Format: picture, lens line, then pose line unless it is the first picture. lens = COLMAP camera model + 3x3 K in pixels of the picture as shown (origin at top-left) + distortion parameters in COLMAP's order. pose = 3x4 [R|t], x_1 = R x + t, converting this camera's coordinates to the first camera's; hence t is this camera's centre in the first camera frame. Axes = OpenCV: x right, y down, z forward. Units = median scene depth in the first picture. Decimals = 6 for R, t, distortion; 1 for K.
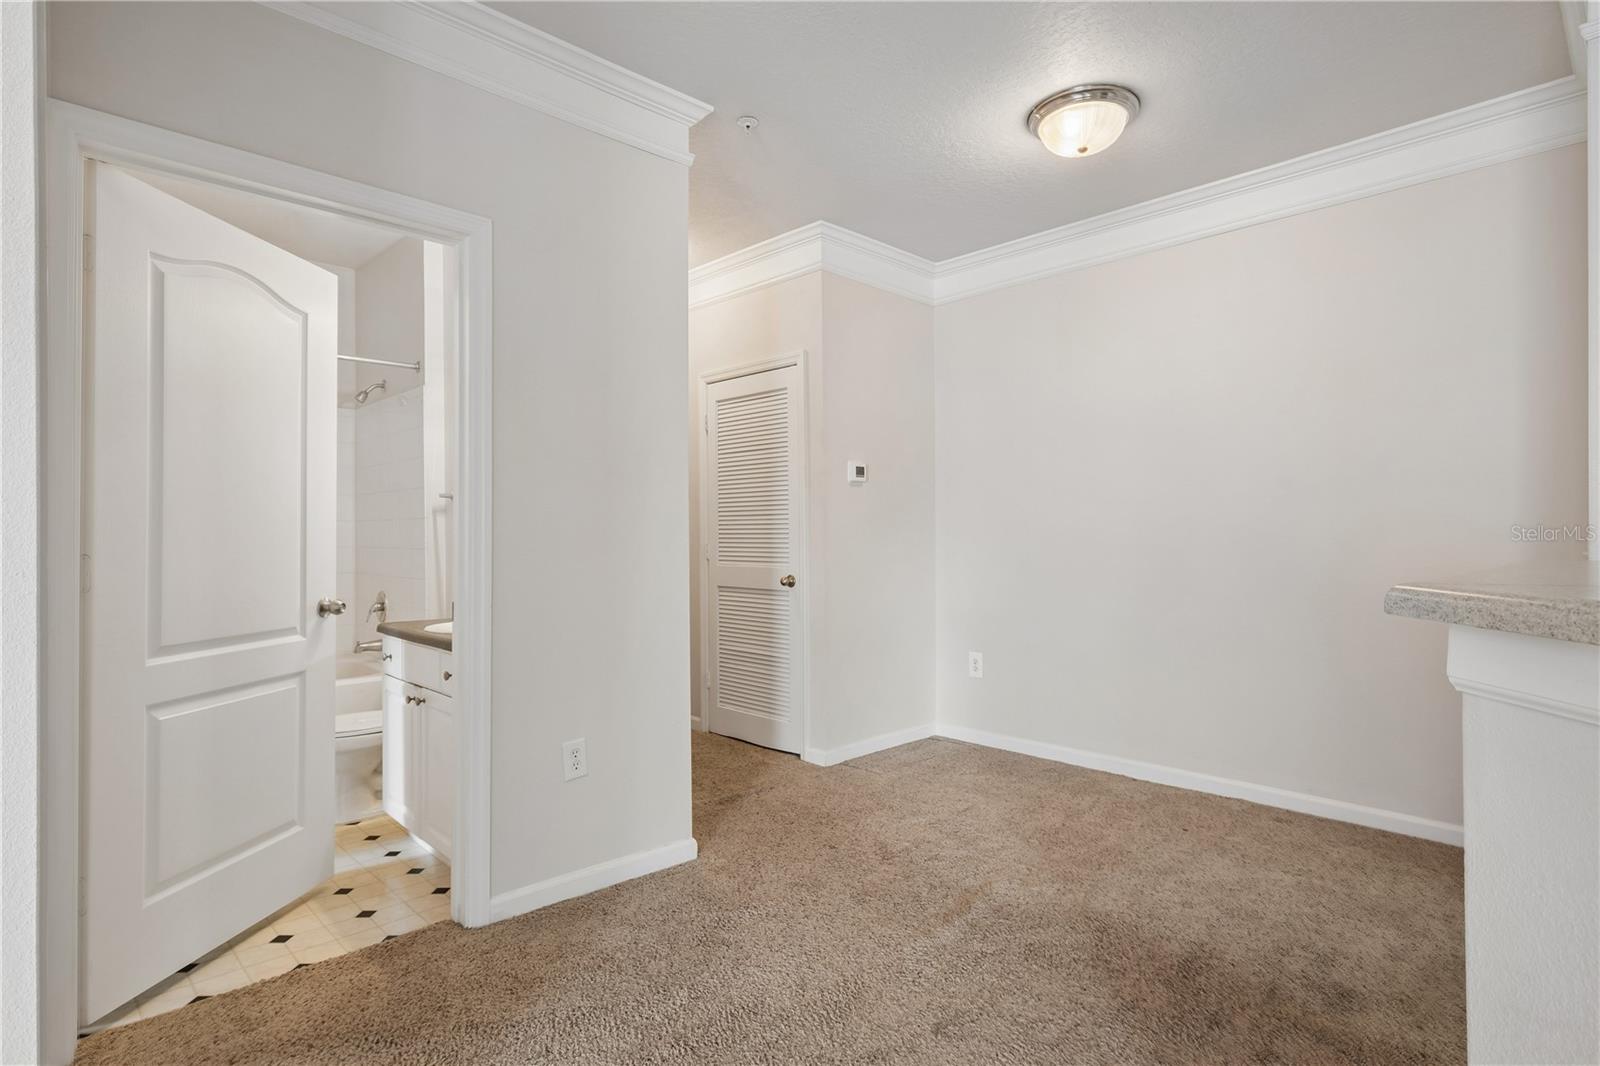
lens RADIAL K [[837.6, 0, 800.0], [0, 837.6, 533.0], [0, 0, 1]] dist [0.003019, -0.000072]
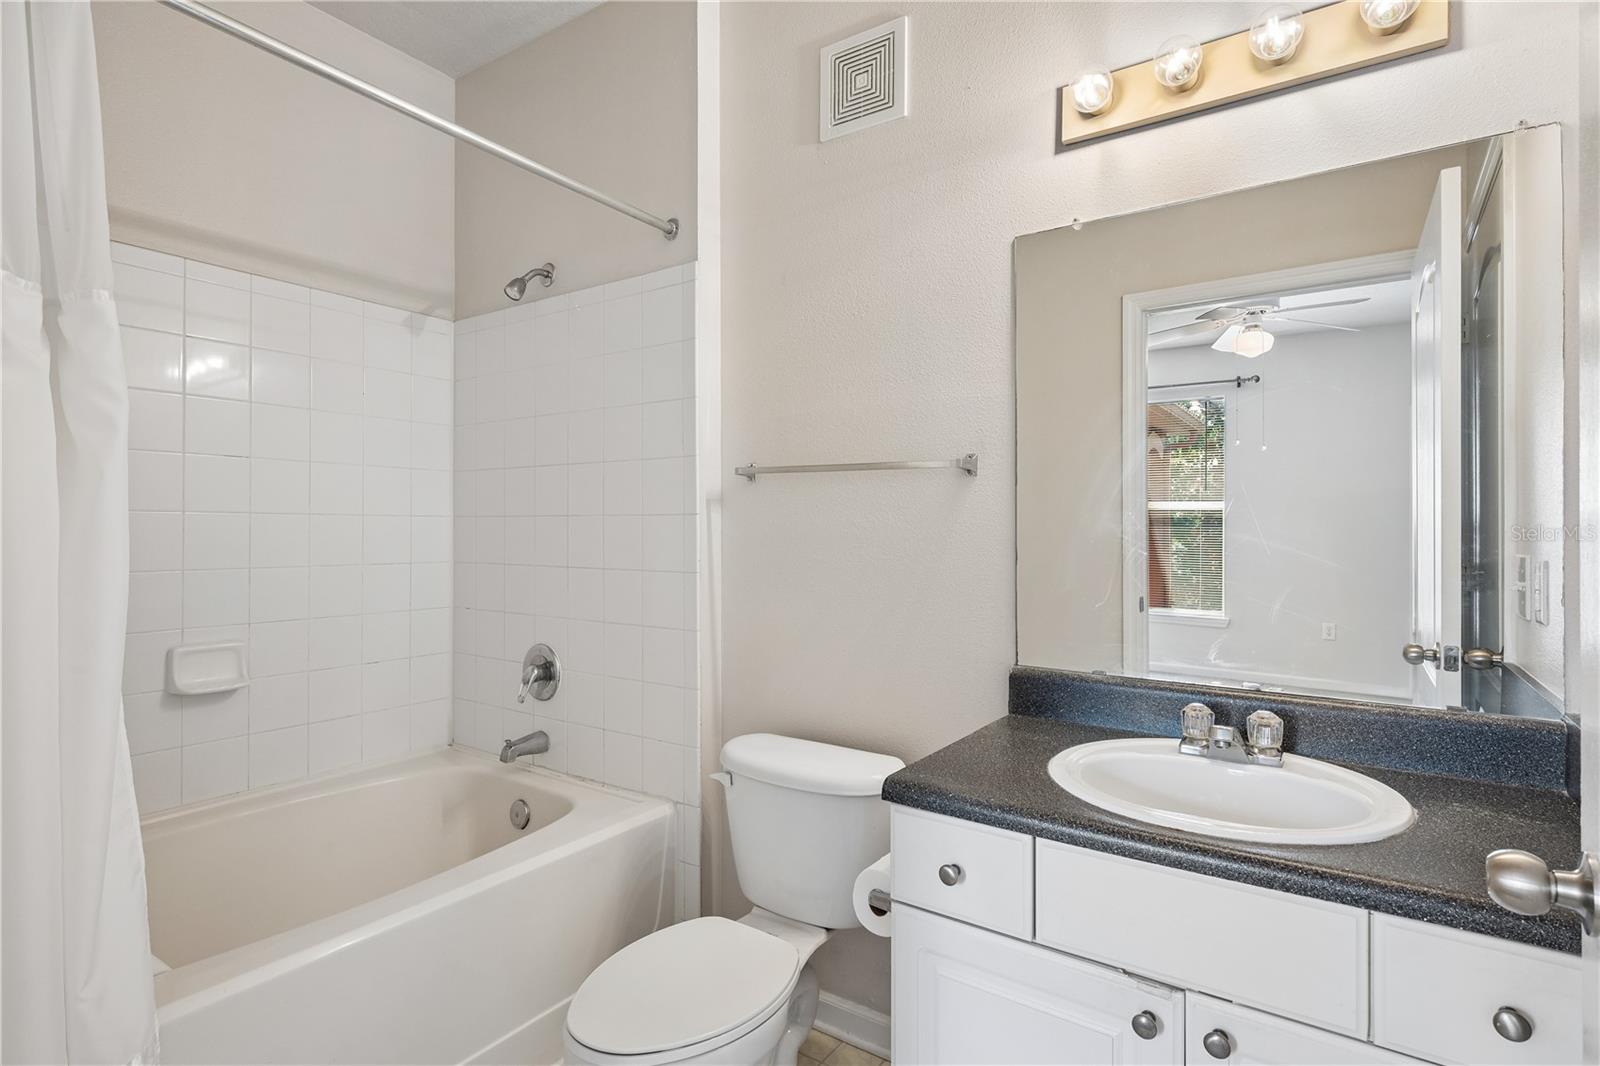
lens RADIAL K [[787.4, 0, 800.0], [0, 787.4, 533.0], [0, 0, 1]] dist [-0.003123, -0.000189]
pose [[0.977743, 0.010791, 0.209531, -0.810177], [-0.011221, 0.999937, 0.000866, -0.011465], [-0.209508, -0.003198, 0.977802, 0.832822]]
